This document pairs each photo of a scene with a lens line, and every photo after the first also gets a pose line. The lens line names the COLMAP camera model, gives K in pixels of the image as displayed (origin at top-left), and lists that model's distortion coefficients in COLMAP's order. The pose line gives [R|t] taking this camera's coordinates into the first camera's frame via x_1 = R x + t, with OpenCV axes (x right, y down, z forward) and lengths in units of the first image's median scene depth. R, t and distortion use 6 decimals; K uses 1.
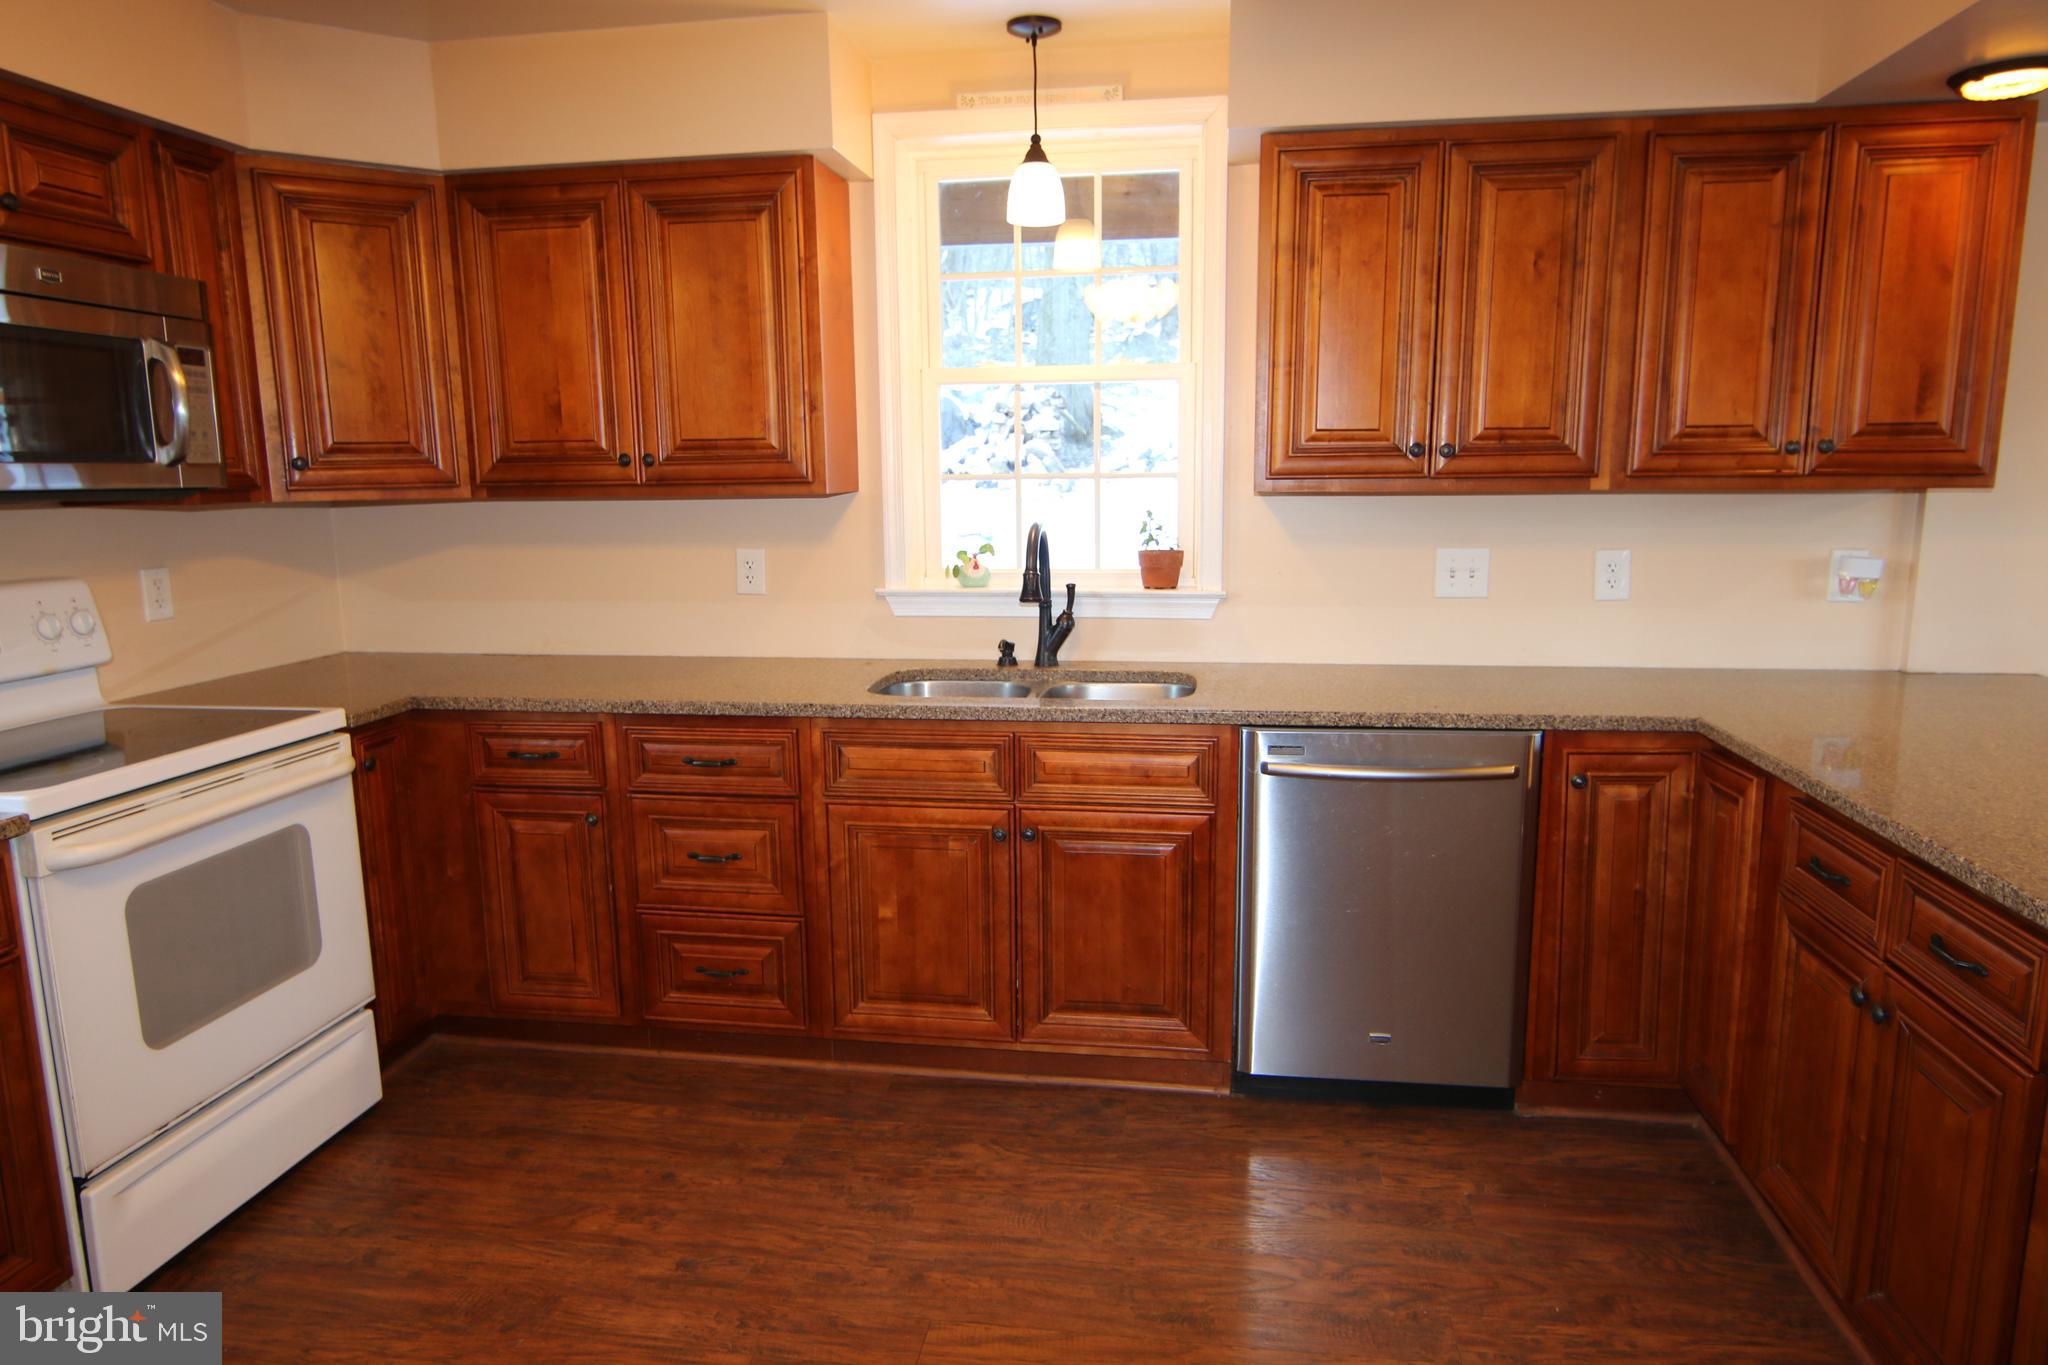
lens RADIAL K [[1305.8, 0, 1026.2], [0, 1305.8, 695.6], [0, 0, 1]] dist [-0.004977, 0.002036]
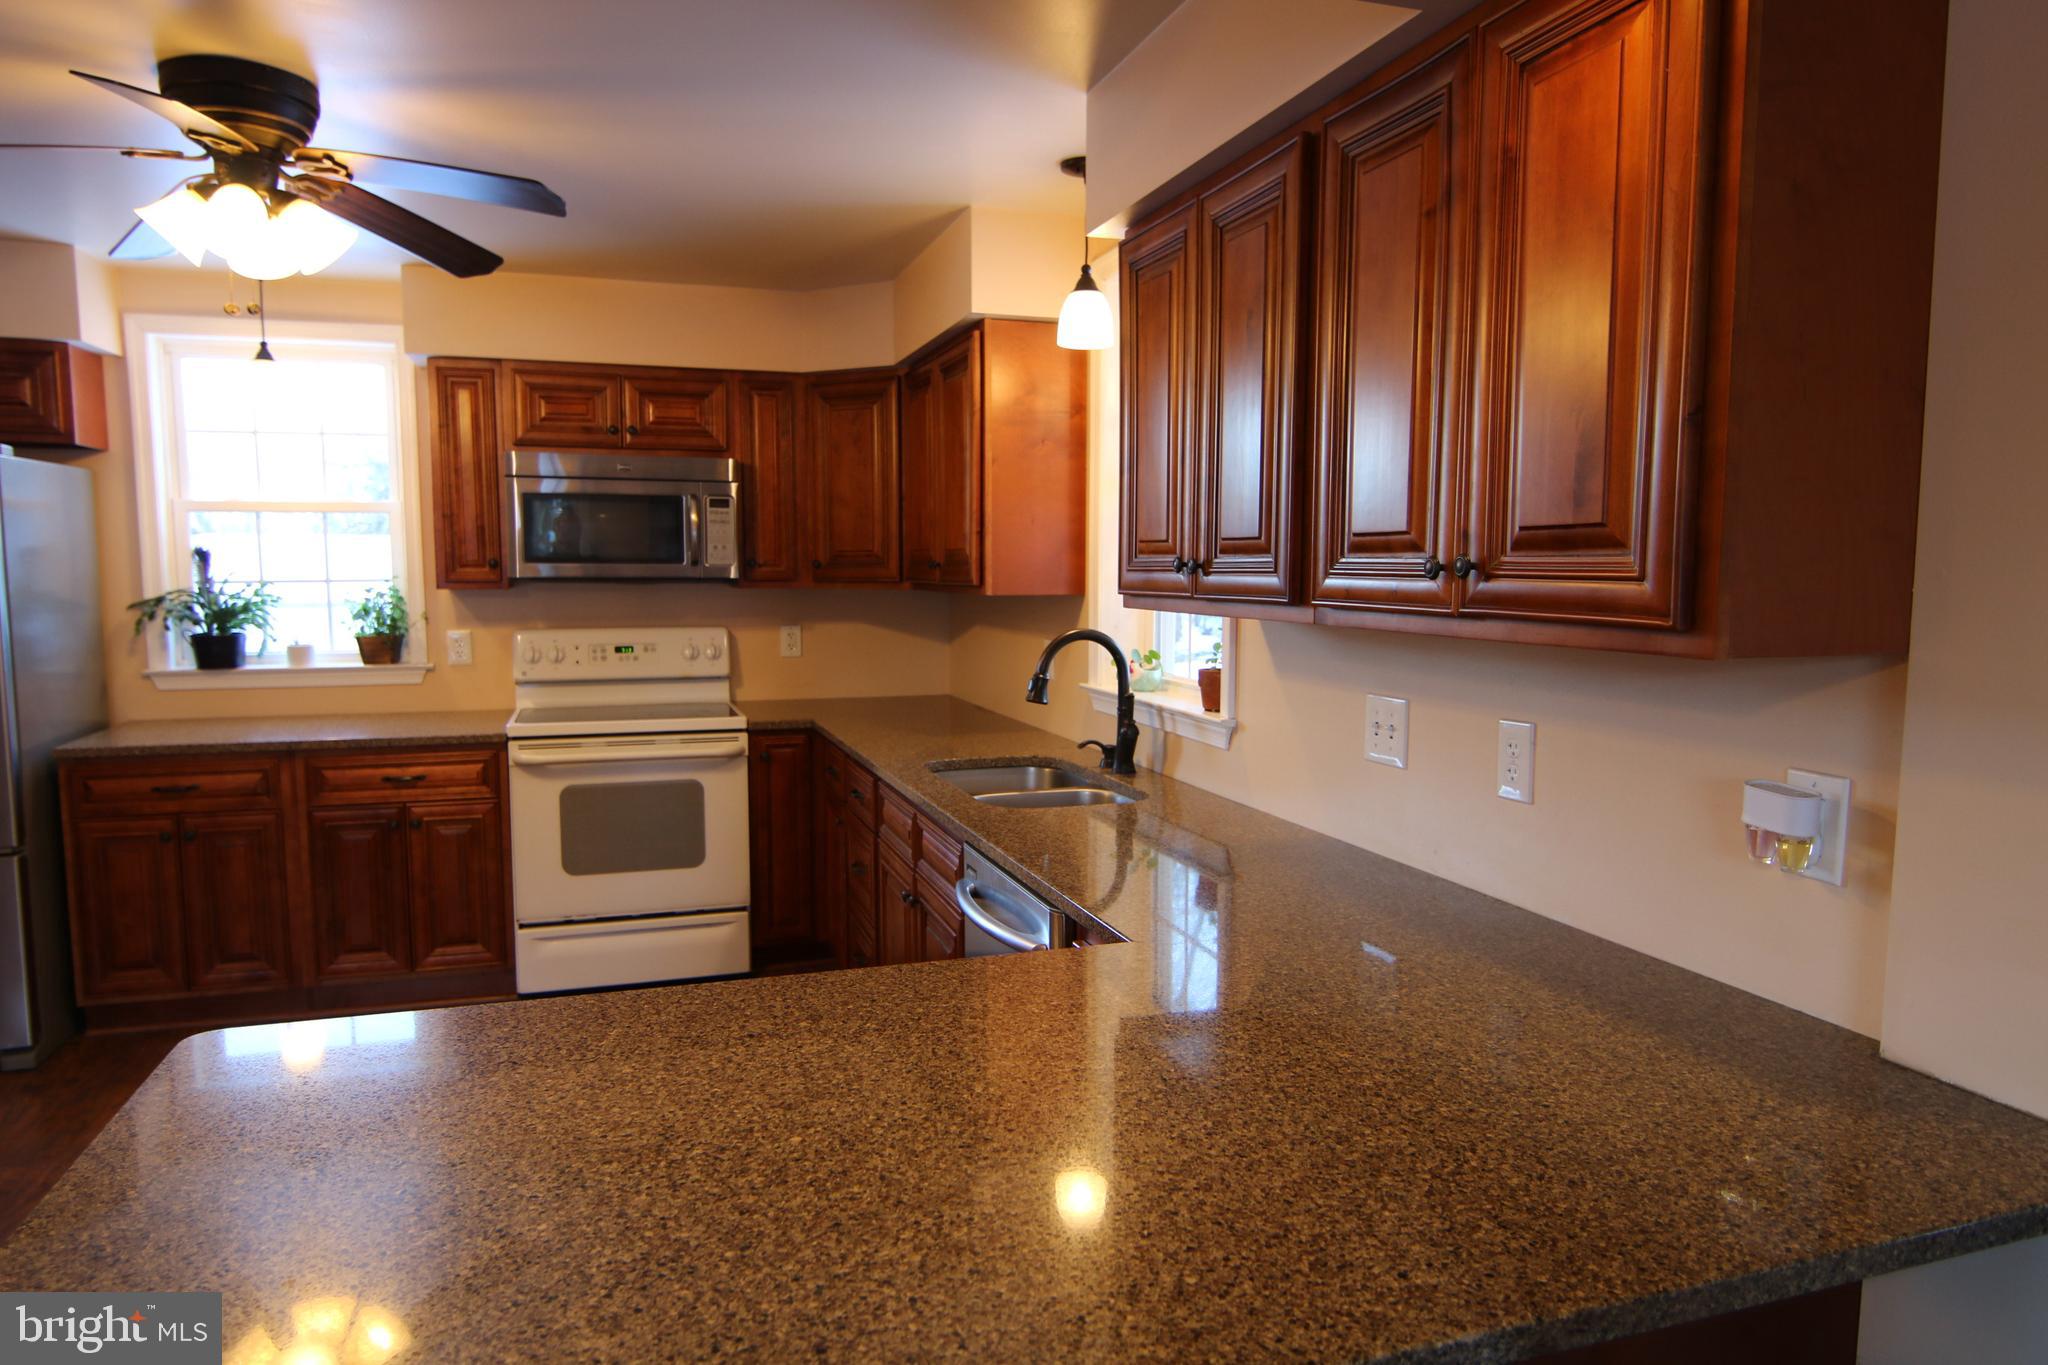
lens RADIAL K [[1266.7, 0, 1024.0], [0, 1266.7, 682.5], [0, 0, 1]] dist [0.000475, 0.000535]
pose [[0.461296, 0.093450, -0.882311, 1.033907], [-0.163393, 0.986377, 0.019046, -0.120876], [0.872072, 0.135377, 0.470281, 0.583642]]
